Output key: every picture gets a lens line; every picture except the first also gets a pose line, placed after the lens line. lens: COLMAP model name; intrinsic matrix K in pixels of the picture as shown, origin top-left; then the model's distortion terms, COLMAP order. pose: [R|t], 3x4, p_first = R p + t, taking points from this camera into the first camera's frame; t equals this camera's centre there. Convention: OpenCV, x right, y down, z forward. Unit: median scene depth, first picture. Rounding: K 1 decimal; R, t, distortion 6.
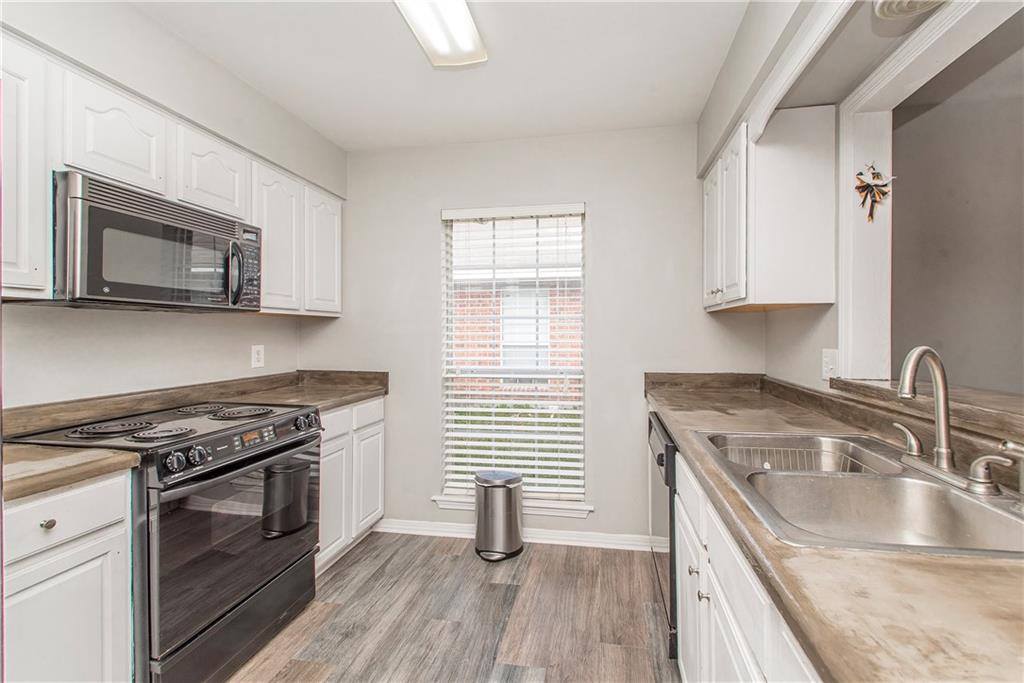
lens RADIAL K [[430.9, 0, 515.1], [0, 430.9, 334.7], [0, 0, 1]] dist [0.010171, -0.009741]
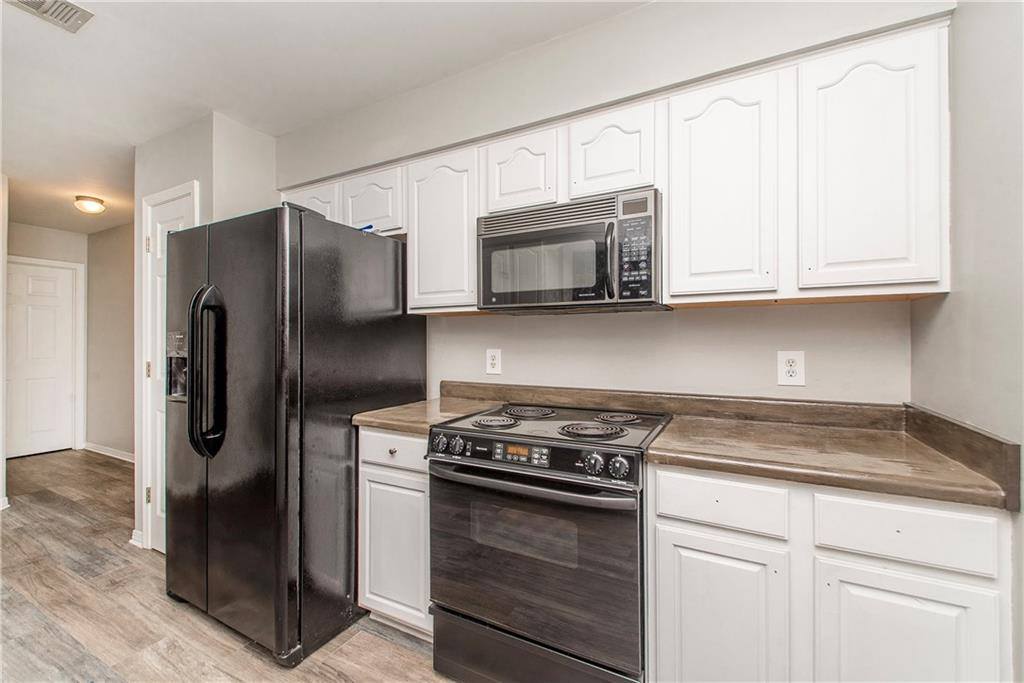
lens RADIAL K [[430.9, 0, 515.1], [0, 430.9, 334.7], [0, 0, 1]] dist [0.010171, -0.009741]
pose [[-0.296920, -0.012981, -0.954814, 0.181343], [0.000080, 0.999907, -0.013619, 0.011852], [0.954902, -0.004121, -0.296891, 1.032209]]
